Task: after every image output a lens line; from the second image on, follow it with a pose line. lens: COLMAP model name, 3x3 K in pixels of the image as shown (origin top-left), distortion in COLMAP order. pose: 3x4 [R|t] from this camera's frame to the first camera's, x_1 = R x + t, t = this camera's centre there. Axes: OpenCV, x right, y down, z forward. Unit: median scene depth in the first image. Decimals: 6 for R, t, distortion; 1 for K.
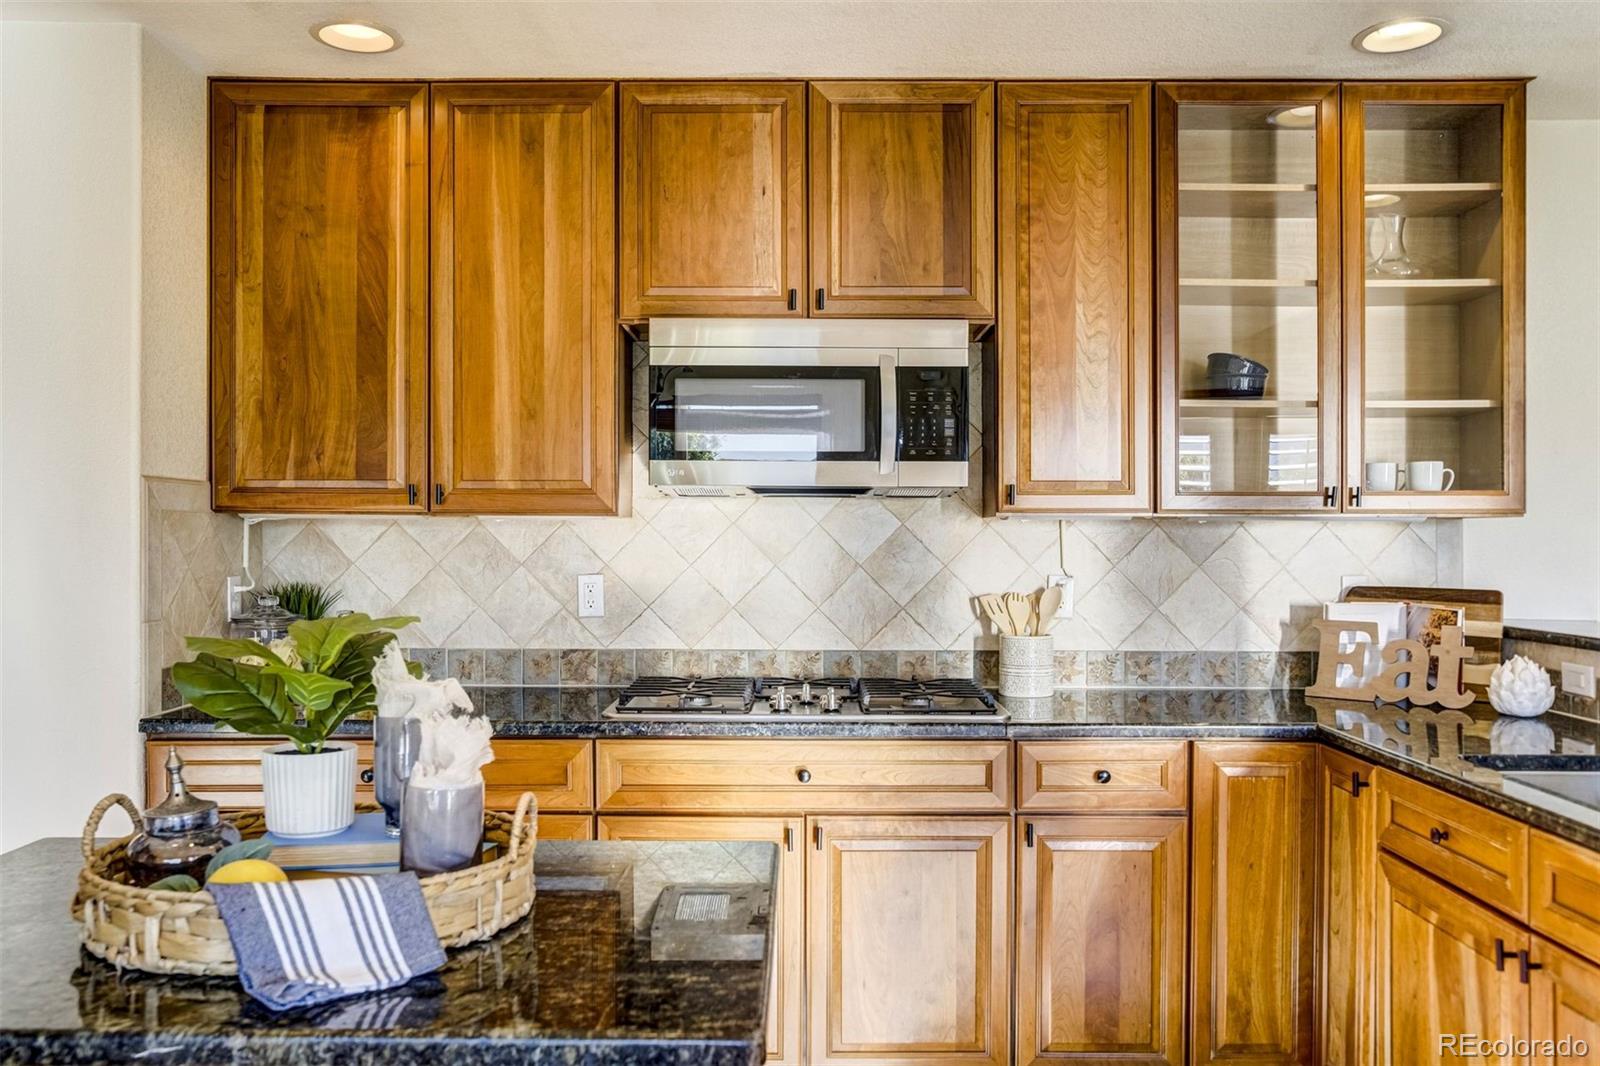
lens RADIAL K [[1257.8, 0, 801.1], [0, 1257.8, 540.2], [0, 0, 1]] dist [-0.038144, -0.004681]
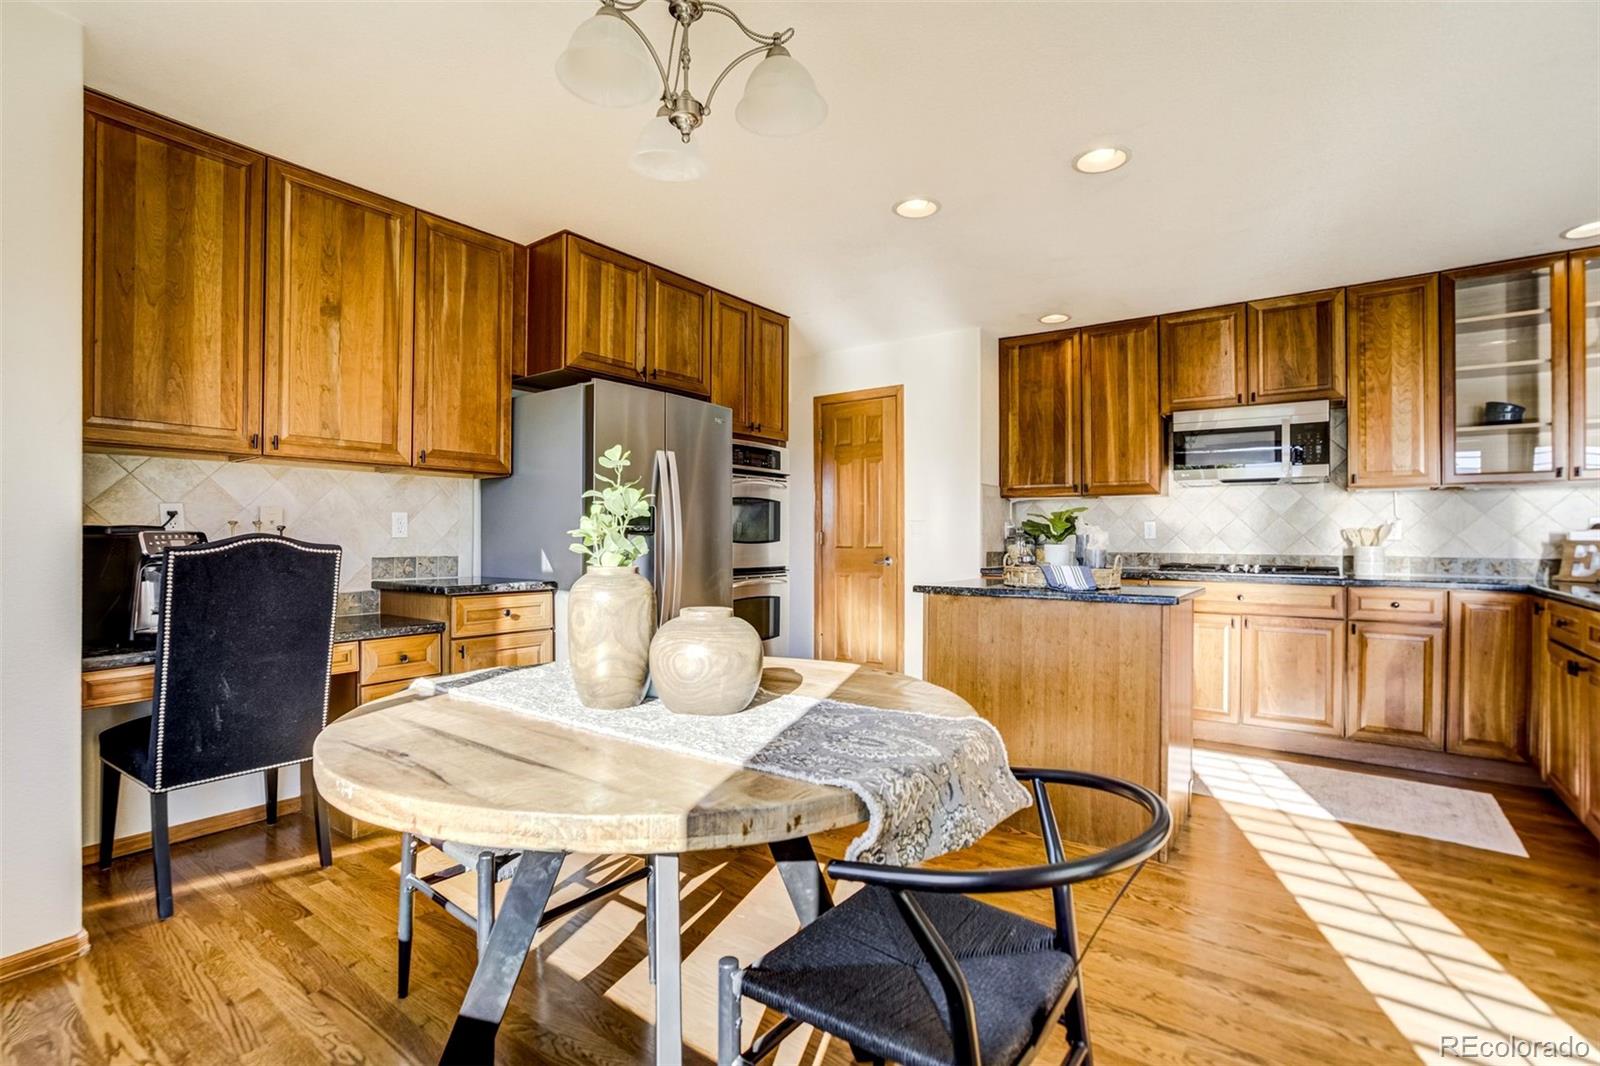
lens RADIAL K [[763.2, 0, 828.6], [0, 763.2, 543.4], [0, 0, 1]] dist [-0.035086, 0.012431]
pose [[0.831951, 0.000330, -0.554849, 0.133750], [-0.000539, 1.000000, -0.000213, 0.075626], [0.554849, 0.000476, 0.831951, -0.575116]]
